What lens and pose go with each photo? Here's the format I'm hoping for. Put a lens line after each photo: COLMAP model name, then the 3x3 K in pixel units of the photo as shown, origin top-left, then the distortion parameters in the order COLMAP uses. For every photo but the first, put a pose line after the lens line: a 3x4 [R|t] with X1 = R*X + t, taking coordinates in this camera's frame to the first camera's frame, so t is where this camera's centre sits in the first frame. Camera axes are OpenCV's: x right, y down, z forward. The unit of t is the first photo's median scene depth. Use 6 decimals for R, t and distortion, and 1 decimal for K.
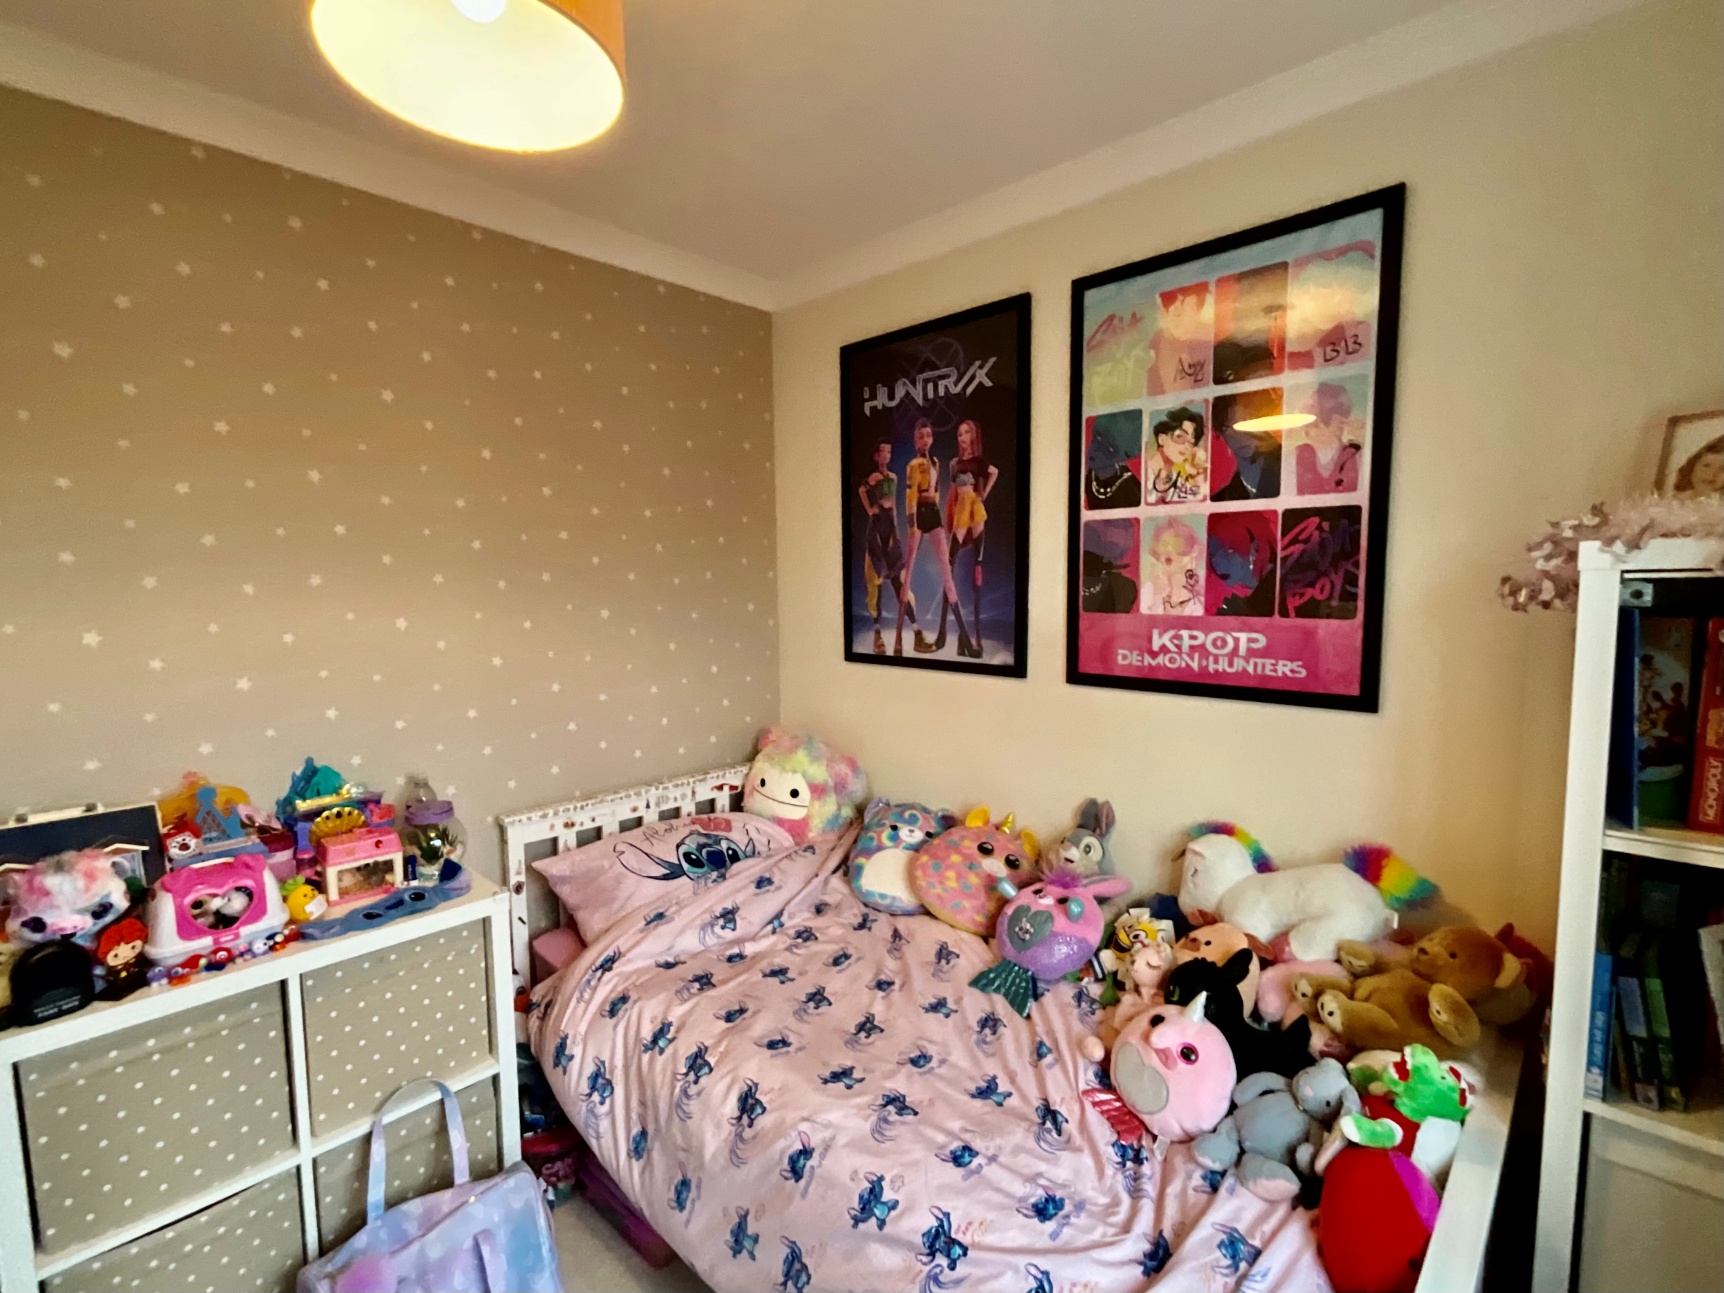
lens RADIAL K [[787.1, 0, 868.9], [0, 787.1, 653.3], [0, 0, 1]] dist [-0.009503, 0.001096]
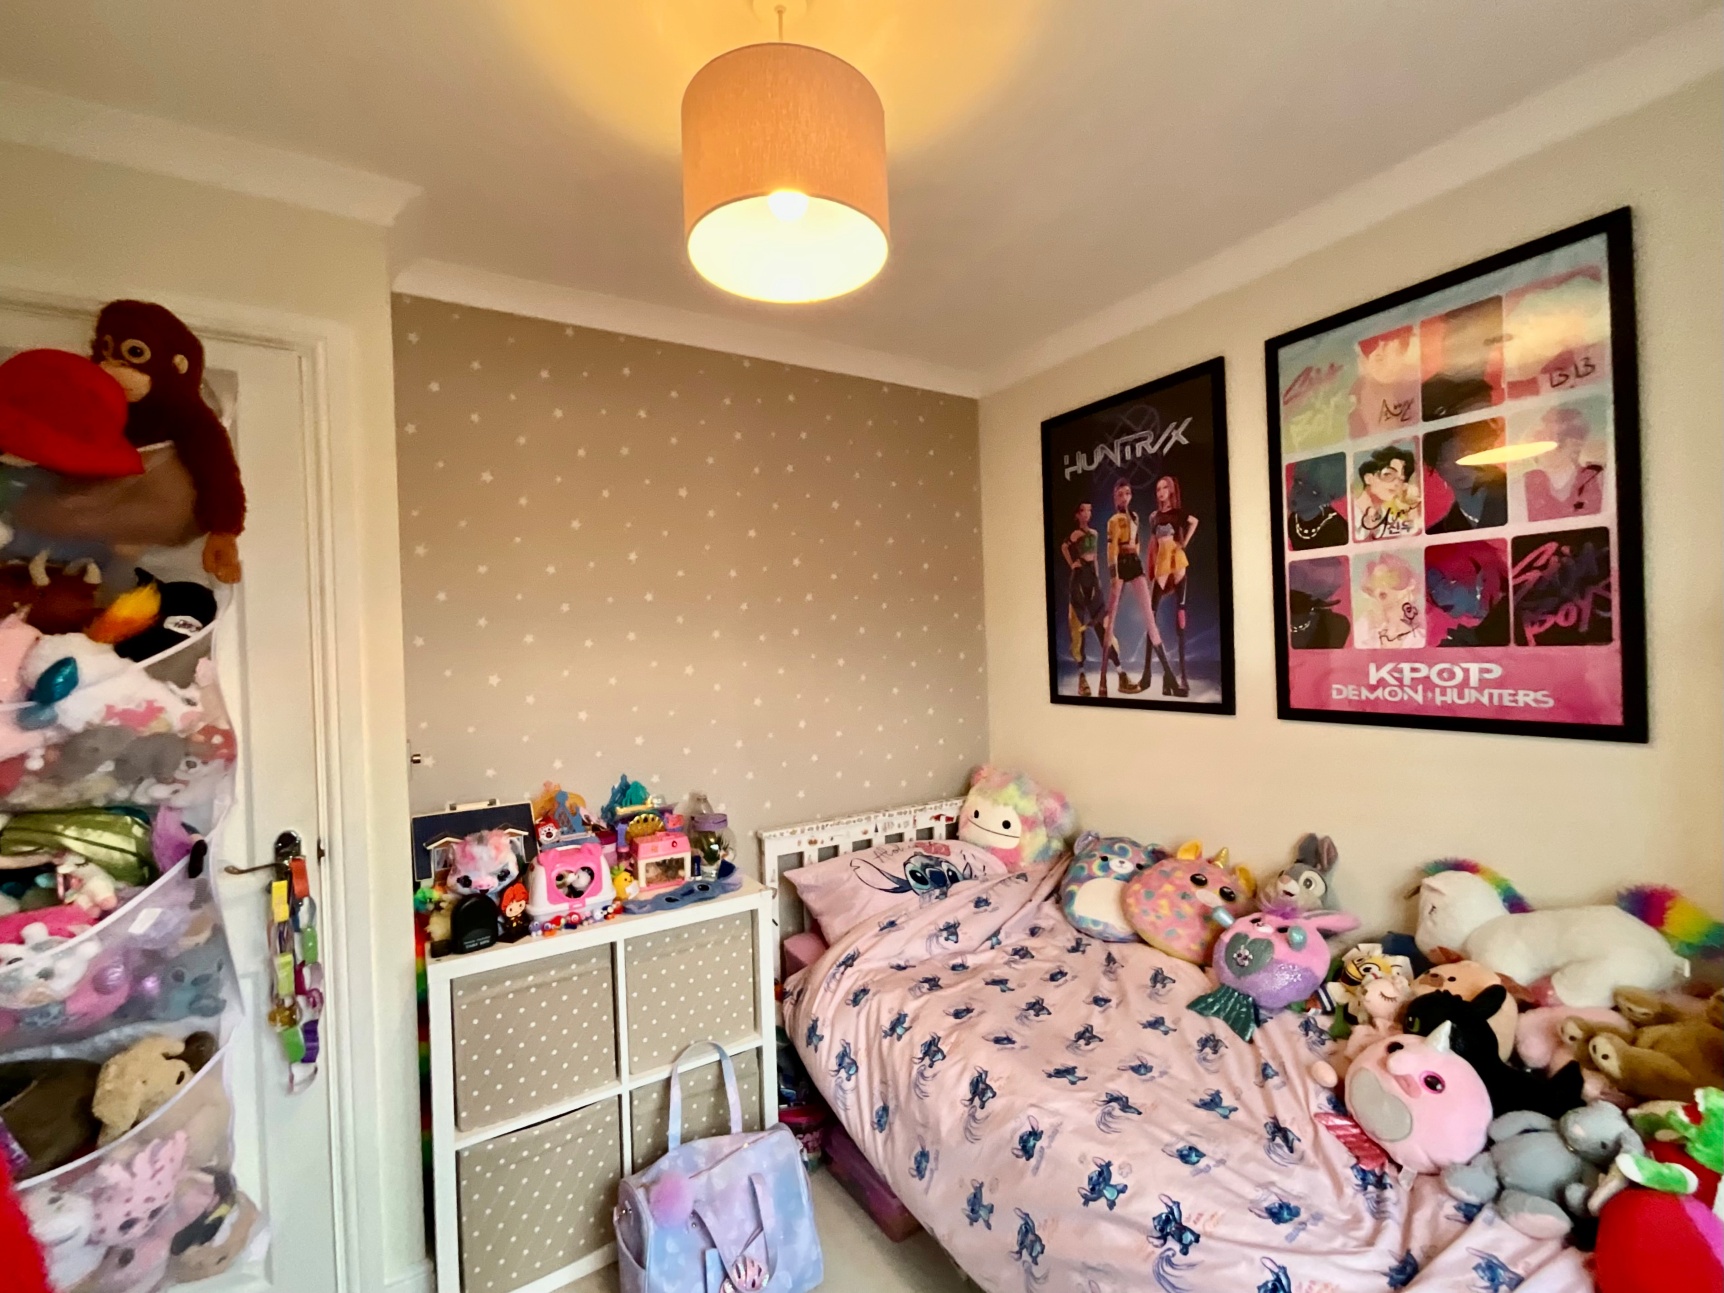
lens RADIAL K [[753.5, 0, 862.0], [0, 753.5, 646.5], [0, 0, 1]] dist [0.000819, 0.000815]
pose [[0.966523, -0.022556, -0.255586, -0.021126], [-0.000281, 0.996035, -0.088963, 0.034206], [0.256580, 0.086057, 0.962684, -0.101347]]
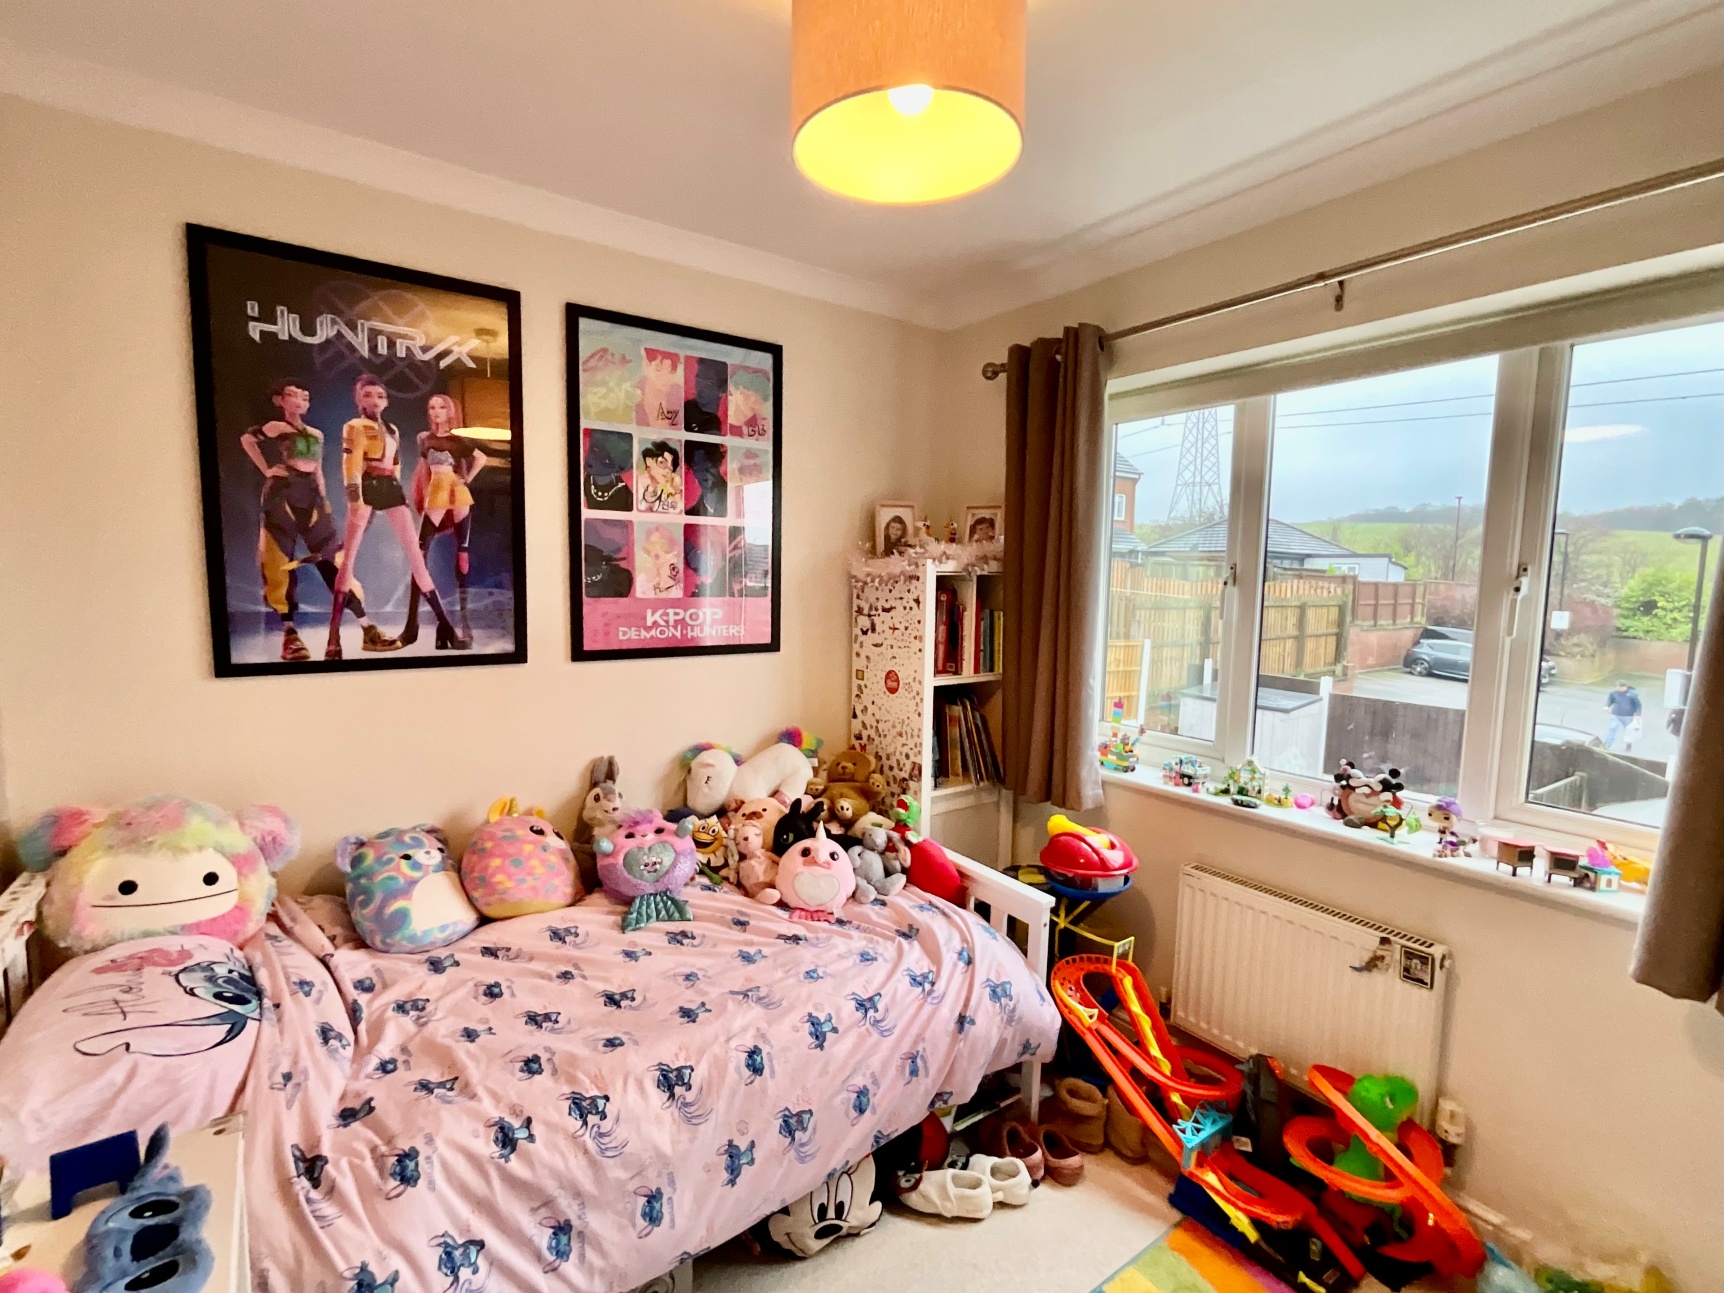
lens RADIAL K [[803.1, 0, 862.0], [0, 803.1, 646.5], [0, 0, 1]] dist [-0.000360, 0.000183]
pose [[0.189254, -0.082313, 0.978472, -0.852077], [0.071643, 0.994982, 0.069845, -0.036303], [-0.979311, 0.056882, 0.194202, 0.404370]]
